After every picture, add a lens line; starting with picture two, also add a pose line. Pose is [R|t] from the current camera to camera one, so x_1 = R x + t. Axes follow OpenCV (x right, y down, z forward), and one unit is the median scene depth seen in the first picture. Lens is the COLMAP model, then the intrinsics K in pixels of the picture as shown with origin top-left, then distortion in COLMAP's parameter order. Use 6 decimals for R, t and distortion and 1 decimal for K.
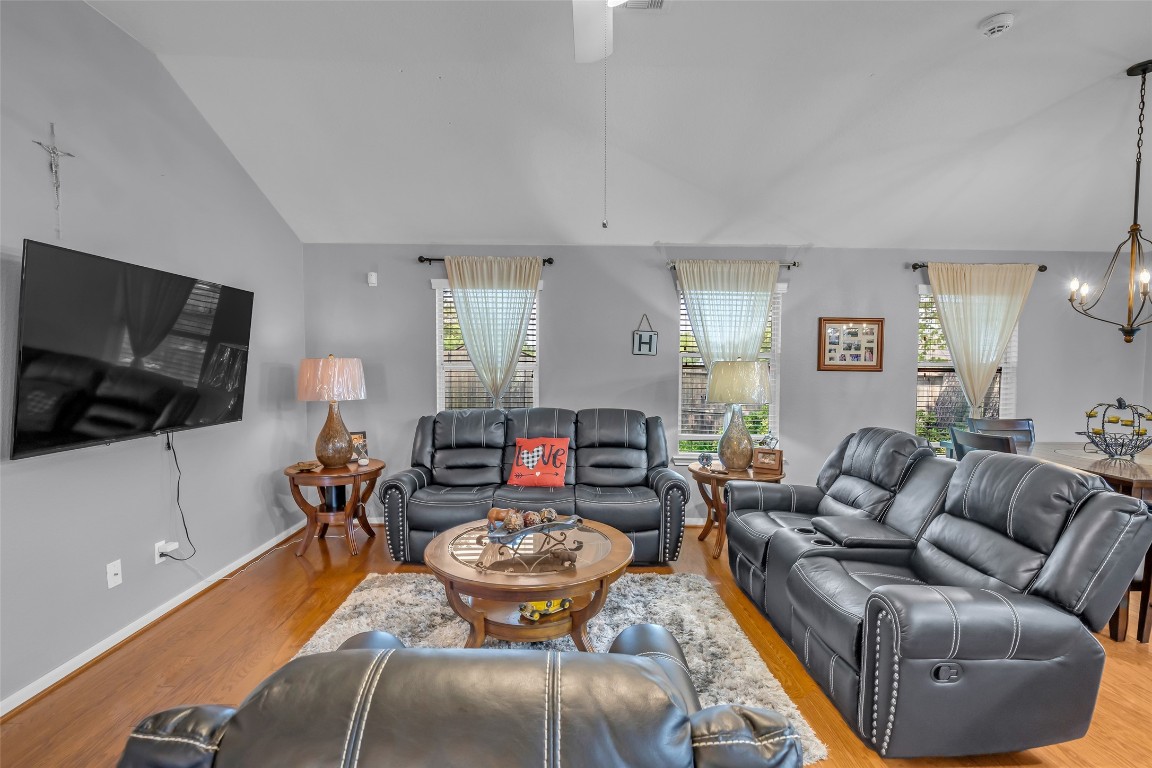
lens RADIAL K [[527.3, 0, 582.2], [0, 527.3, 390.3], [0, 0, 1]] dist [-0.012743, 0.002794]
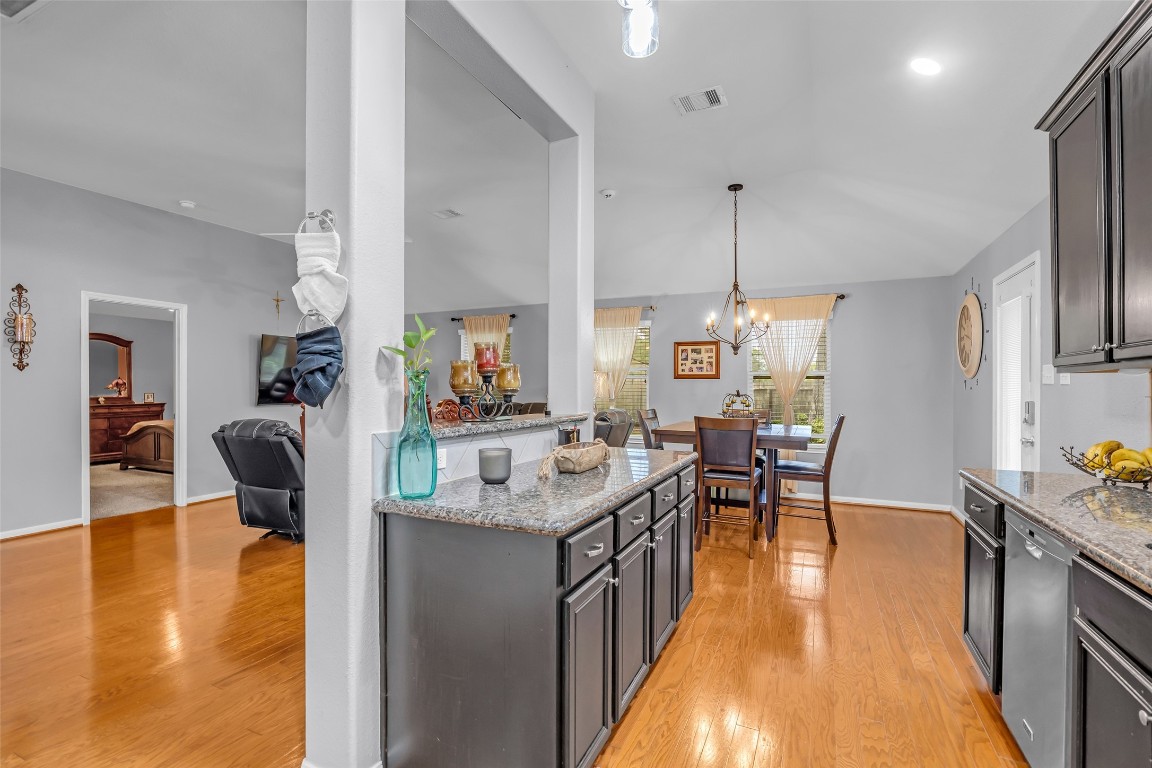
lens RADIAL K [[527.3, 0, 575.9], [0, 527.3, 389.5], [0, 0, 1]] dist [-0.012743, 0.002794]
pose [[0.901505, -0.002952, -0.432759, 0.909245], [-0.016864, 0.998978, -0.041944, 0.062994], [0.432441, 0.045111, 0.900533, -0.459050]]
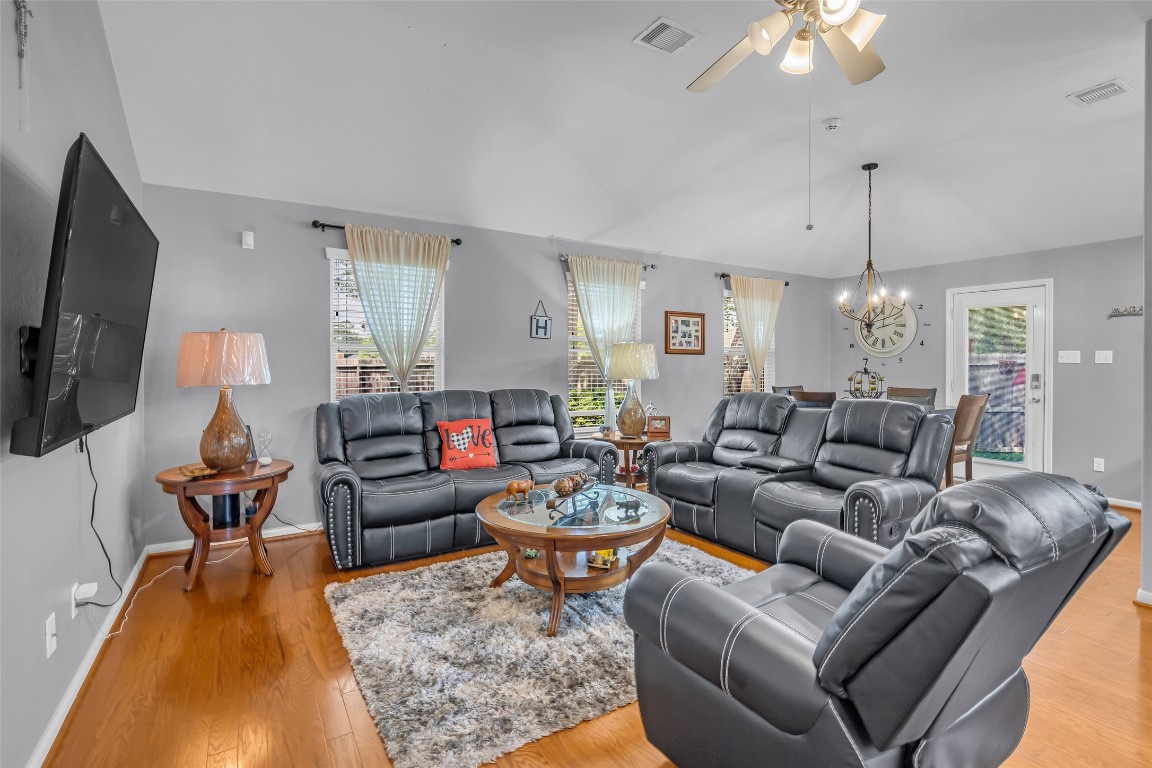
lens RADIAL K [[527.3, 0, 586.8], [0, 527.3, 368.3], [0, 0, 1]] dist [-0.012743, 0.002794]
pose [[0.860185, -0.010856, 0.509867, -0.373024], [0.027552, 0.999303, -0.025205, 0.024890], [-0.509238, 0.035729, 0.859884, 0.034526]]
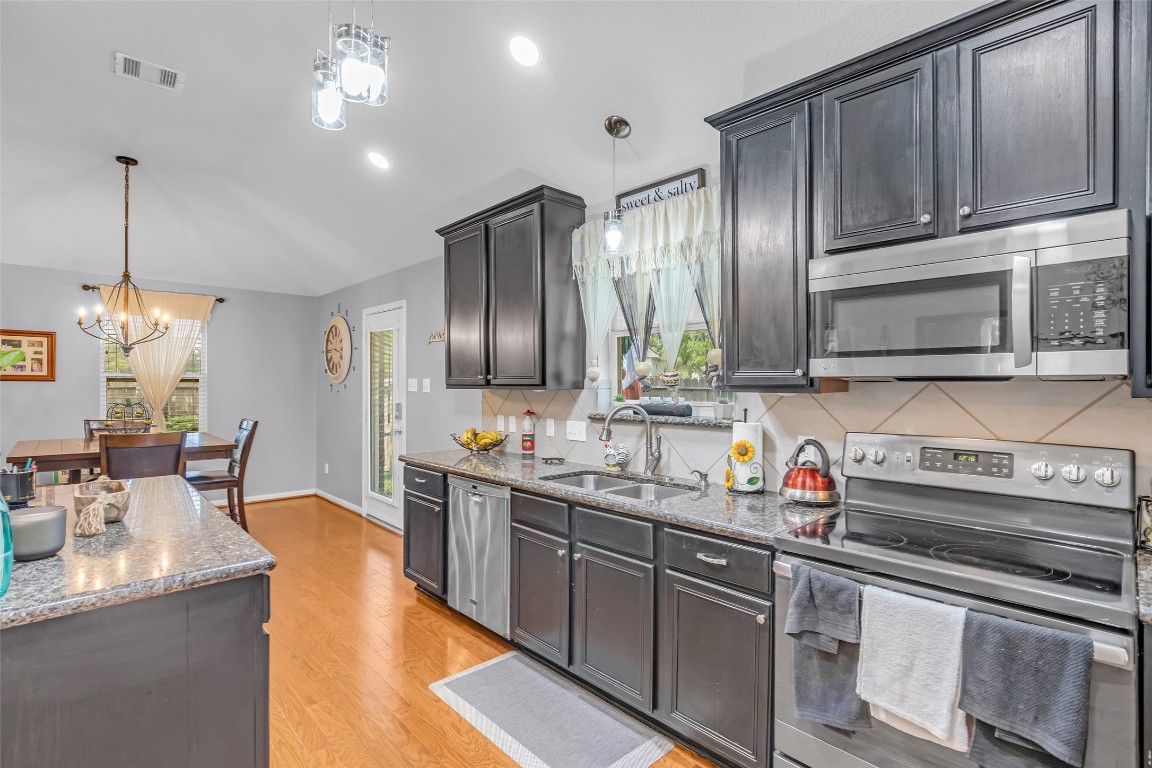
lens RADIAL K [[527.3, 0, 563.5], [0, 527.3, 382.2], [0, 0, 1]] dist [-0.012743, 0.002794]
pose [[0.736501, -0.004549, 0.676422, 0.672130], [0.034228, 0.998947, -0.030551, 0.037833], [-0.675570, 0.045653, 0.735881, -0.537930]]
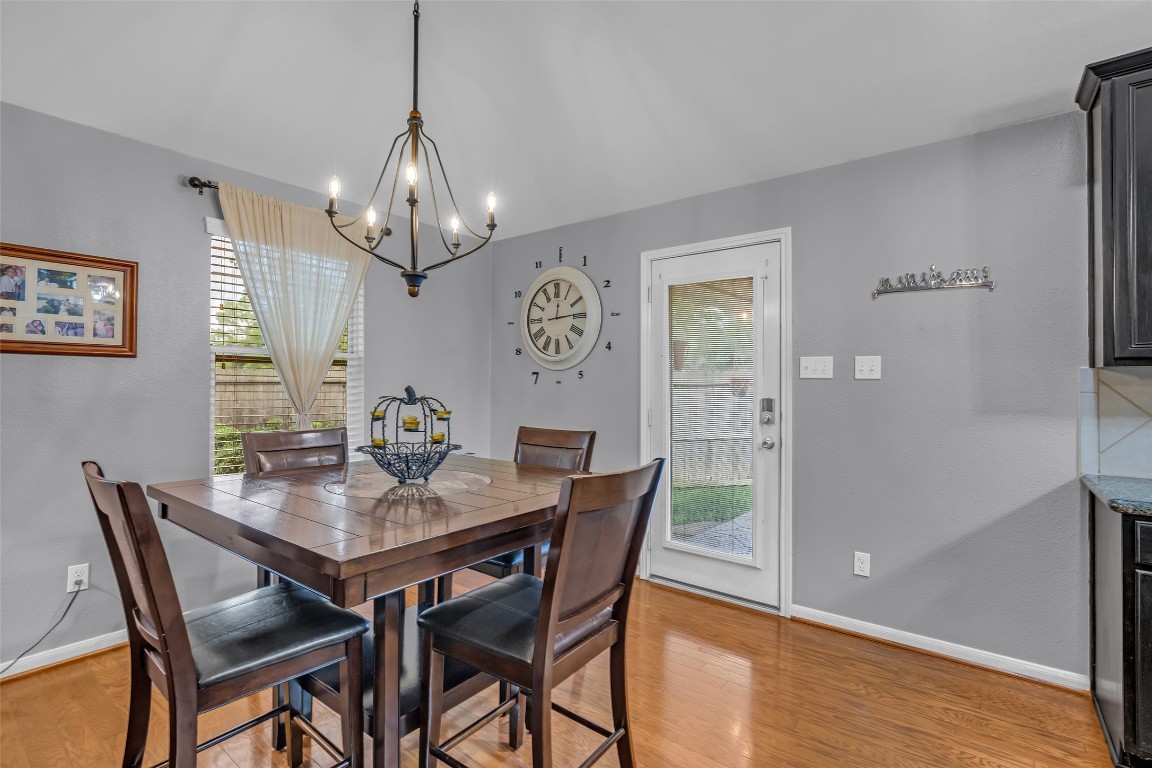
lens RADIAL K [[527.3, 0, 569.2], [0, 527.3, 381.0], [0, 0, 1]] dist [-0.012743, 0.002794]
pose [[0.632864, -0.001548, 0.774261, 0.471753], [0.036390, 0.998952, -0.027747, 0.023572], [-0.773407, 0.045735, 0.632258, 0.321555]]
